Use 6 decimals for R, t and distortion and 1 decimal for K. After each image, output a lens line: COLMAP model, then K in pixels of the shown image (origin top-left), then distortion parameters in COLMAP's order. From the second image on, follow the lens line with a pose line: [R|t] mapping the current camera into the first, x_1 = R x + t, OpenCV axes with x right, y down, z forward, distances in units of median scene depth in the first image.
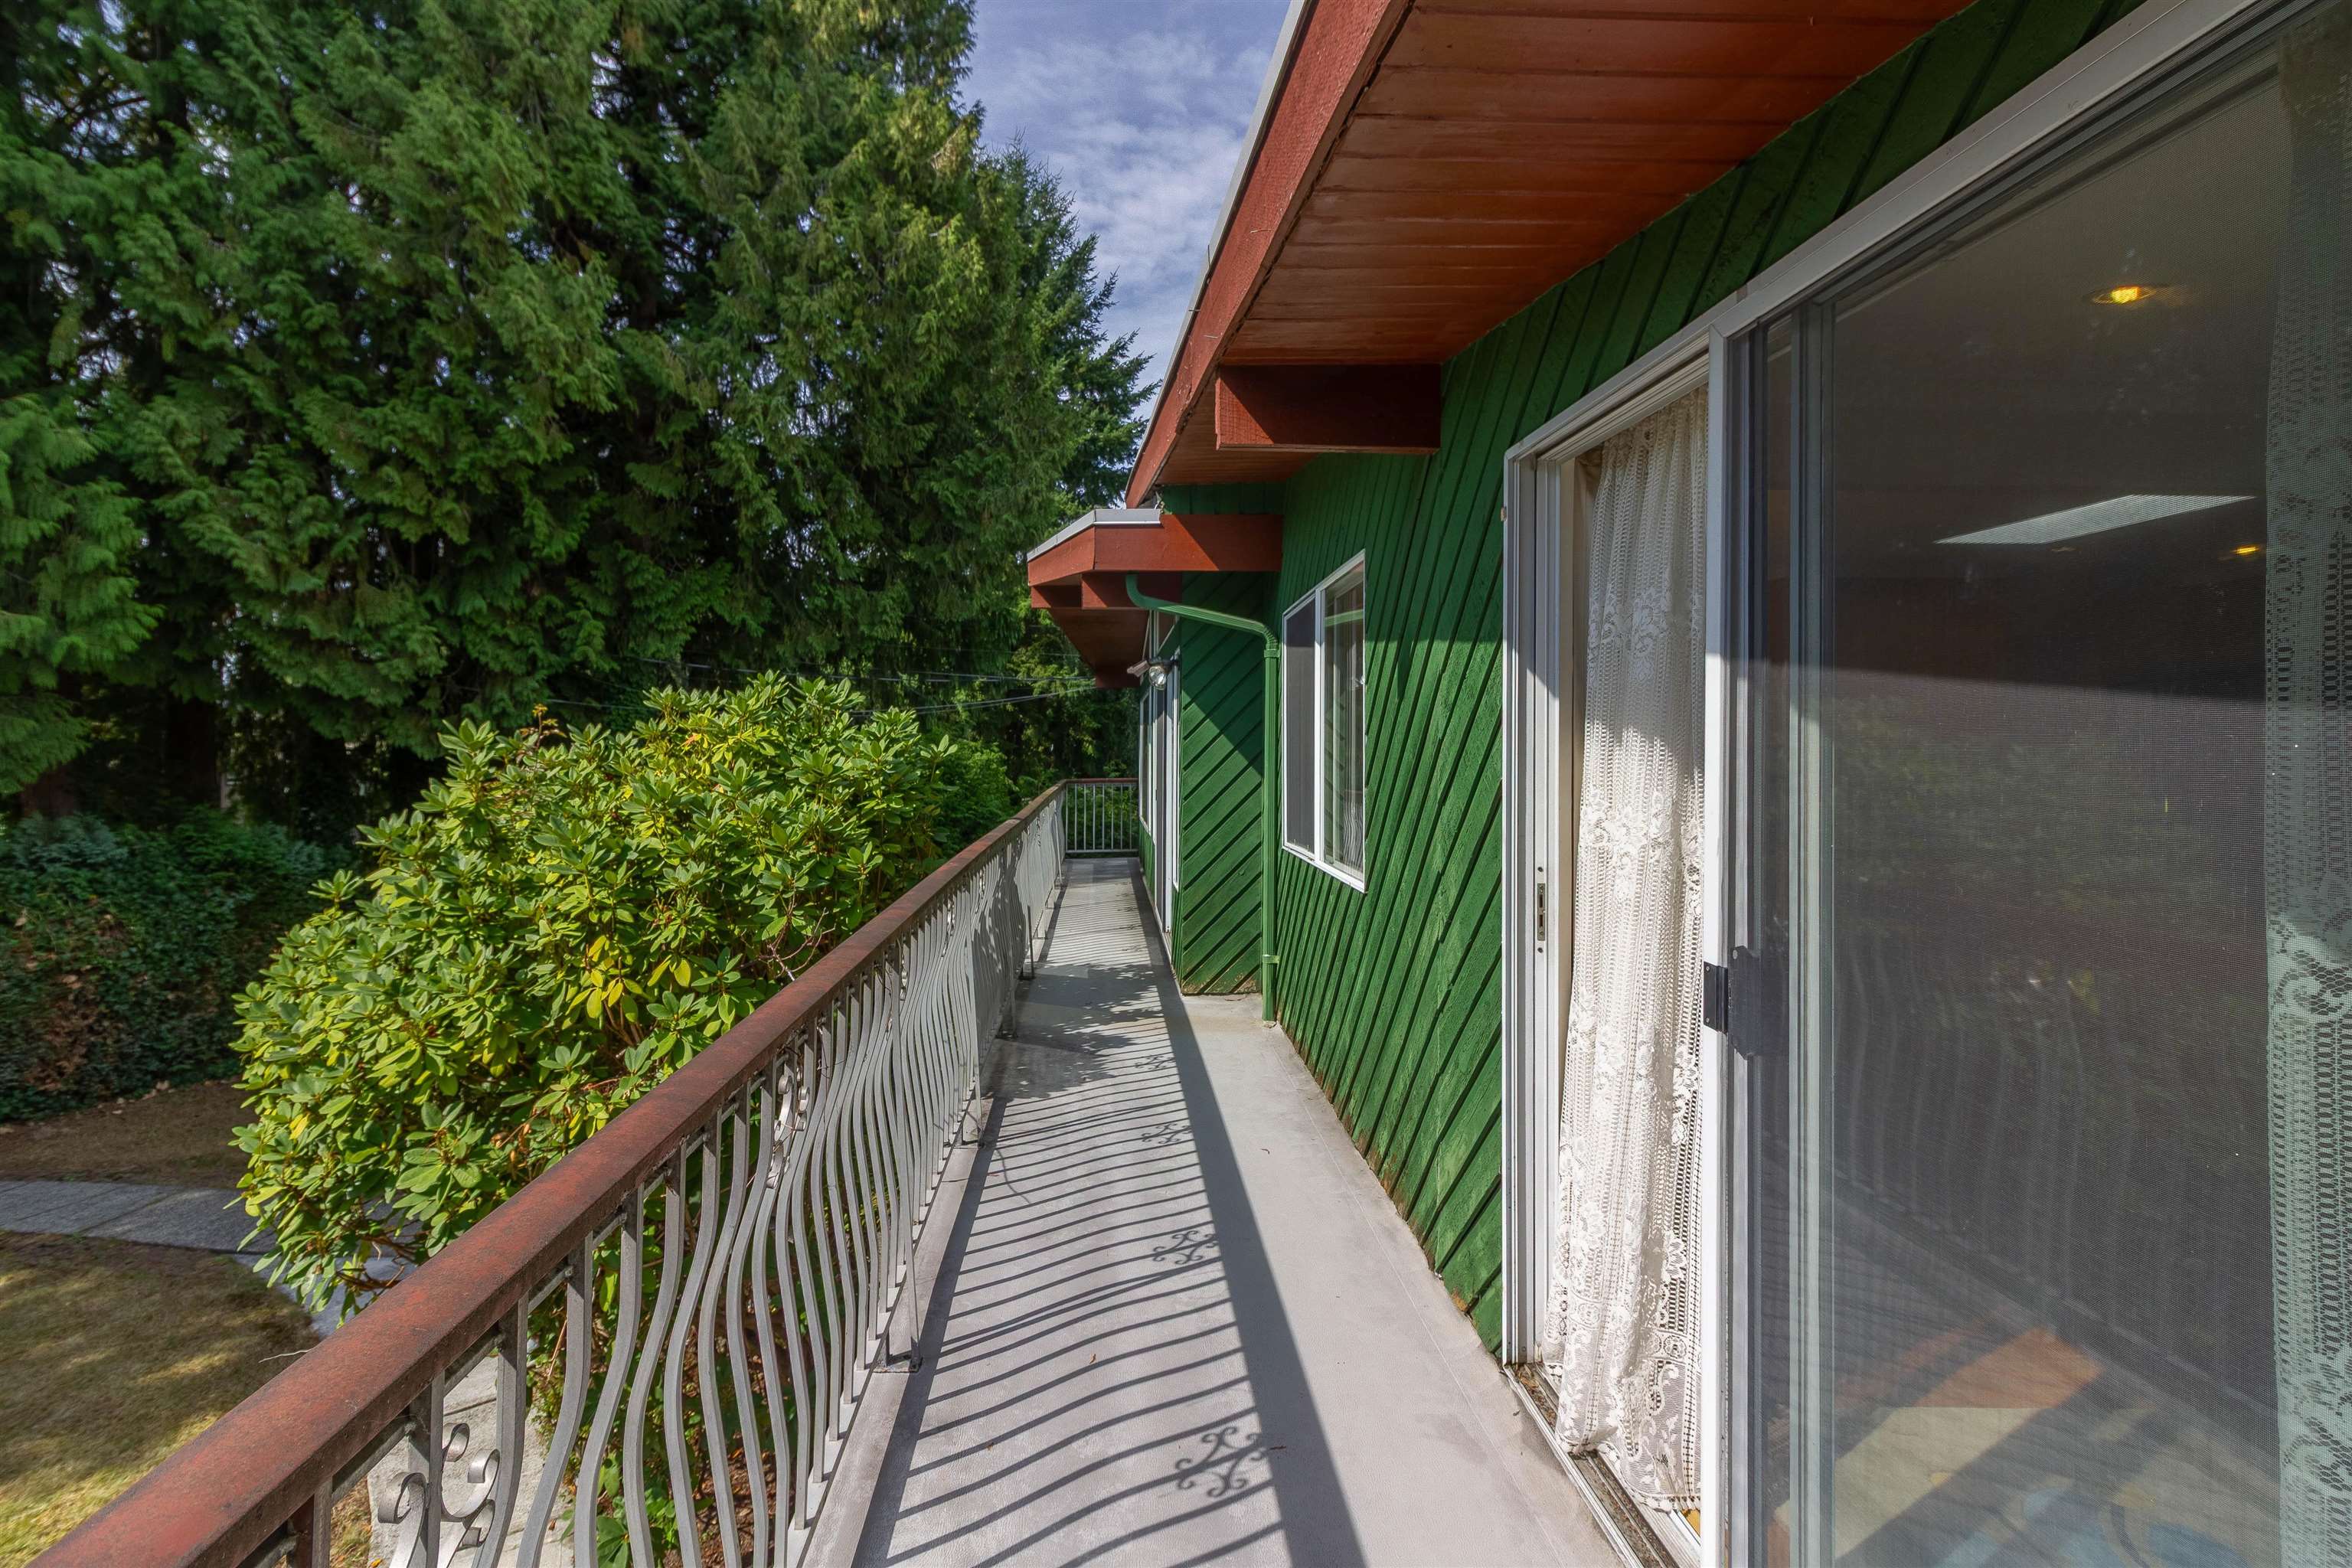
lens RADIAL K [[1090.6, 0, 1183.2], [0, 1090.6, 757.3], [0, 0, 1]] dist [0.004122, 0.000756]
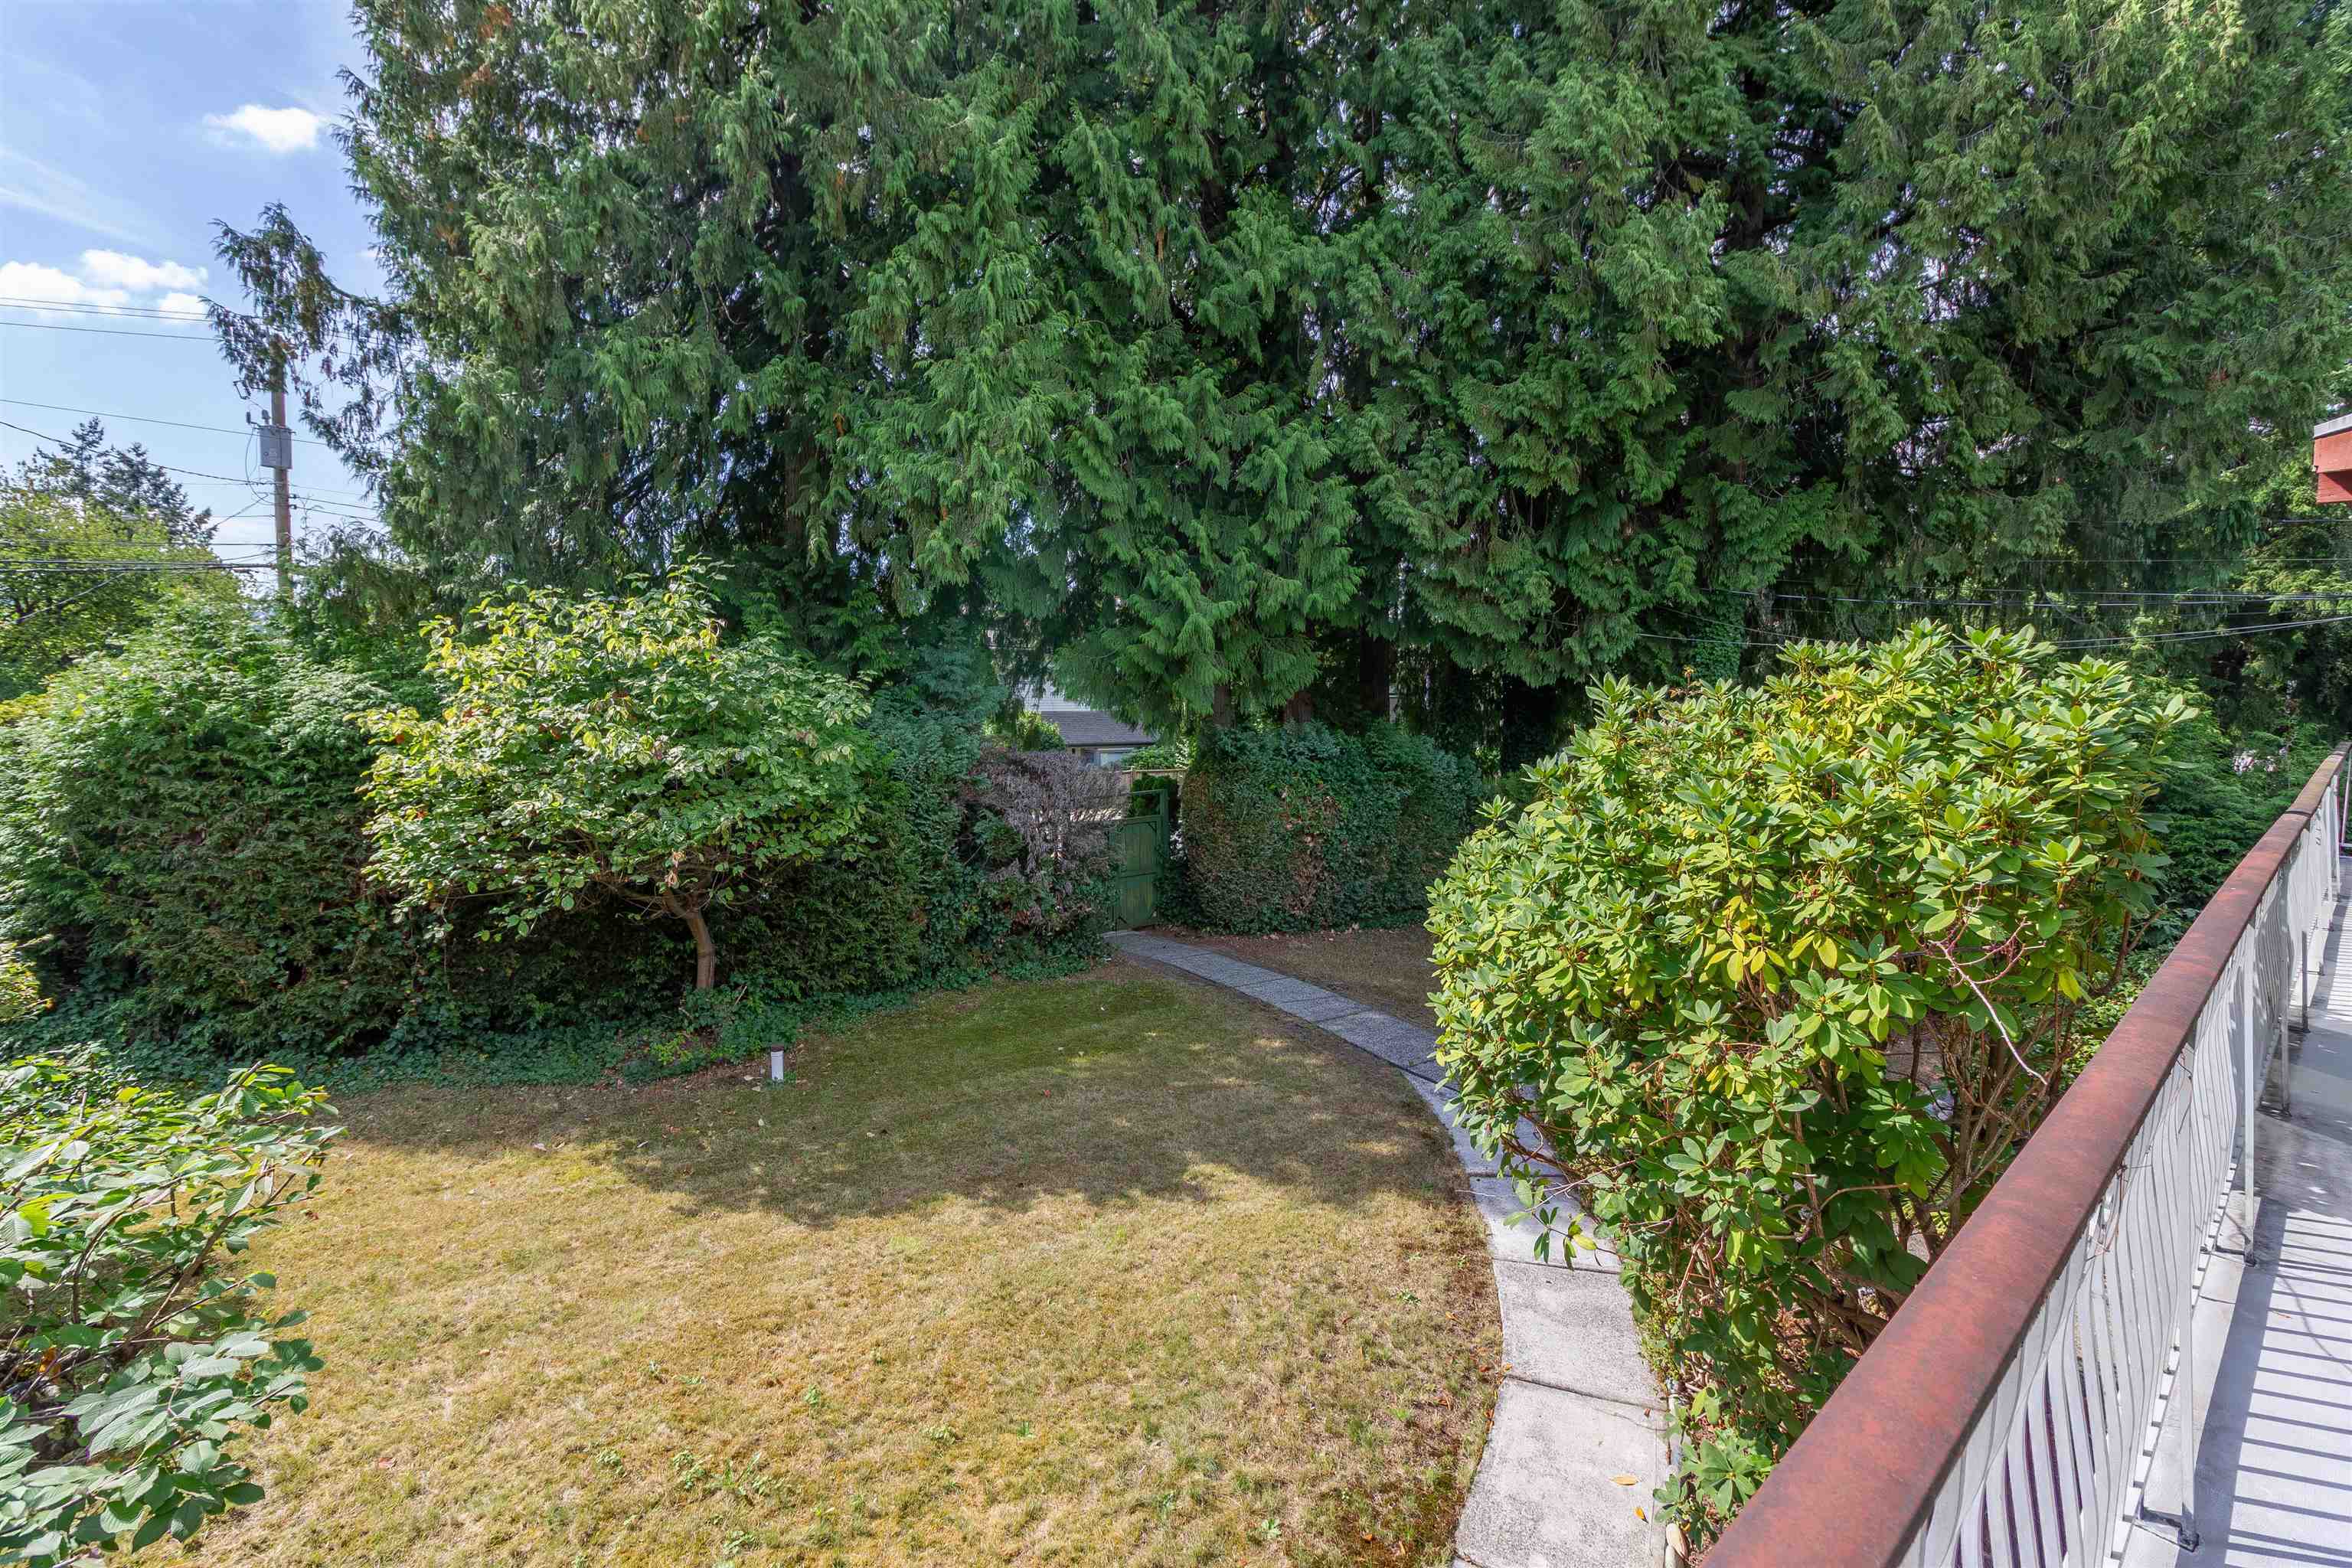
lens RADIAL K [[1082.4, 0, 1187.1], [0, 1082.4, 713.3], [0, 0, 1]] dist [0.006323, 0.000915]
pose [[0.659459, 0.053446, -0.749839, -0.094092], [-0.007994, 0.997912, 0.064097, -0.045771], [0.751698, -0.036275, 0.658509, -0.017840]]
